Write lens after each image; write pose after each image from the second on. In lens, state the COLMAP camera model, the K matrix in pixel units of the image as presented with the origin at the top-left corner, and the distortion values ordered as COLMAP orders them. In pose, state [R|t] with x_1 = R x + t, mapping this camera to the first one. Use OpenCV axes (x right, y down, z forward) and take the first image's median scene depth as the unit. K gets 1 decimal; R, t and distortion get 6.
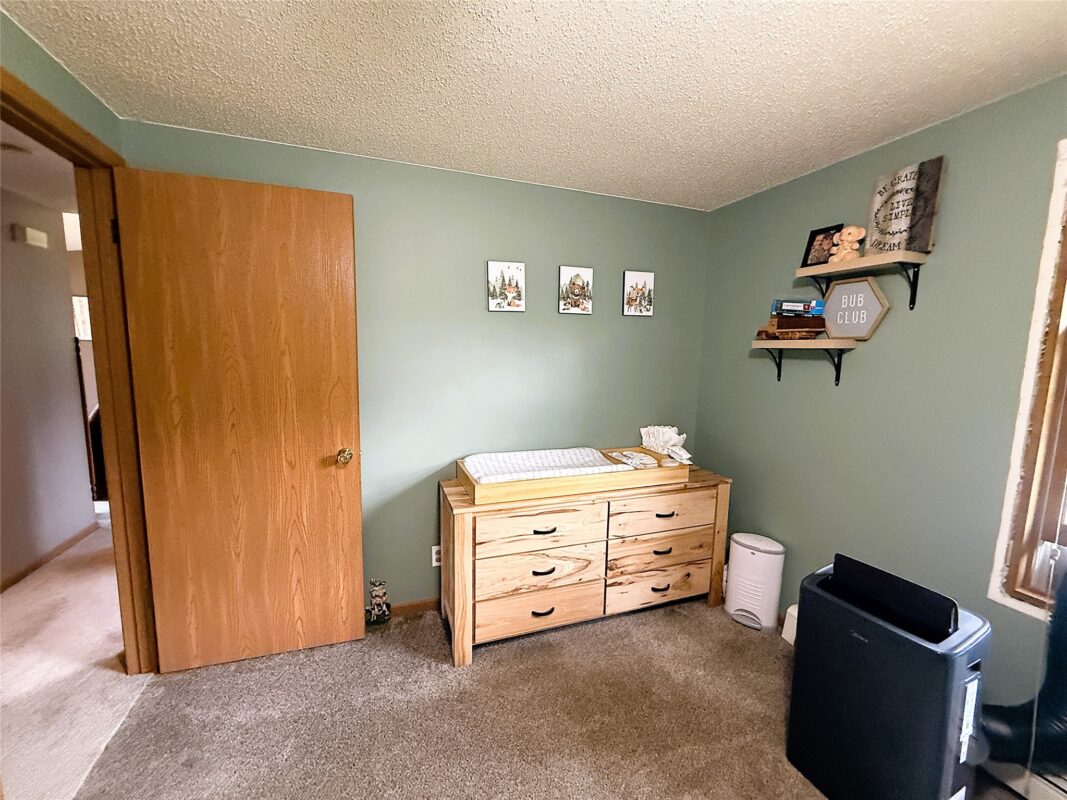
lens RADIAL K [[432.0, 0, 533.7], [0, 432.0, 399.9], [0, 0, 1]] dist [-0.002214, 0.000169]
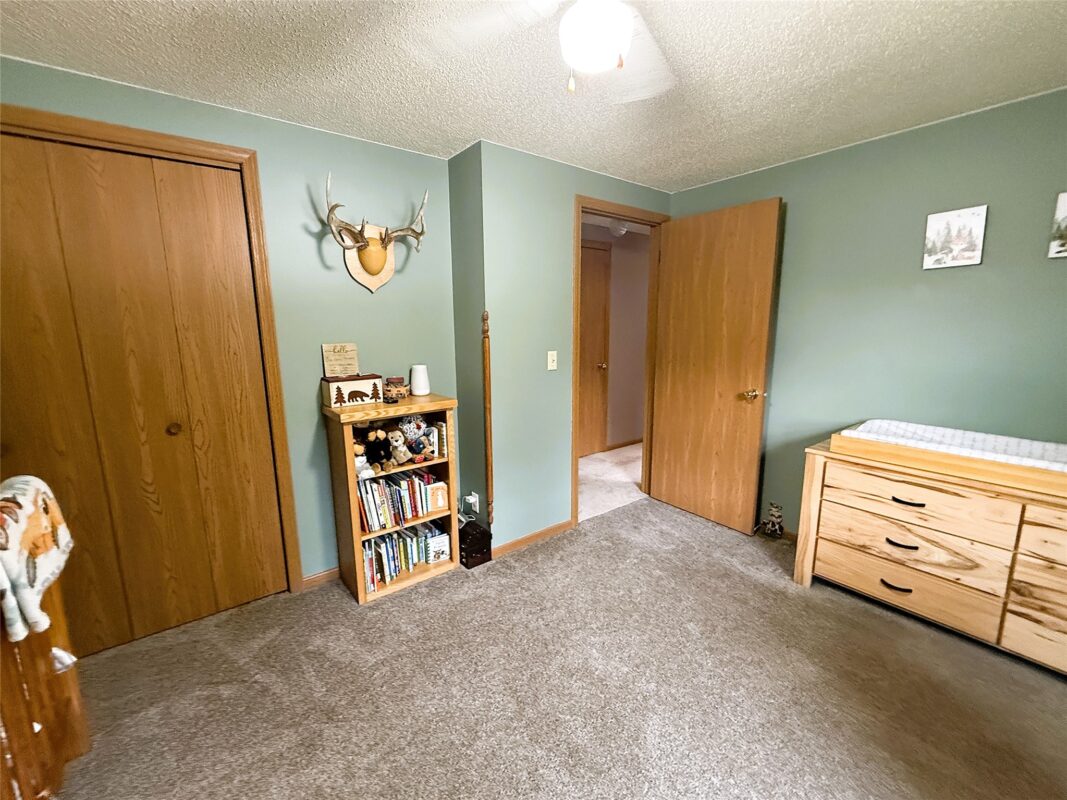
lens RADIAL K [[432.0, 0, 530.2], [0, 432.0, 401.1], [0, 0, 1]] dist [-0.002214, 0.000169]
pose [[0.303066, 0.147147, -0.941541, 0.621709], [-0.102327, 0.987319, 0.121365, 0.054119], [0.947460, 0.059564, 0.314280, -0.090452]]
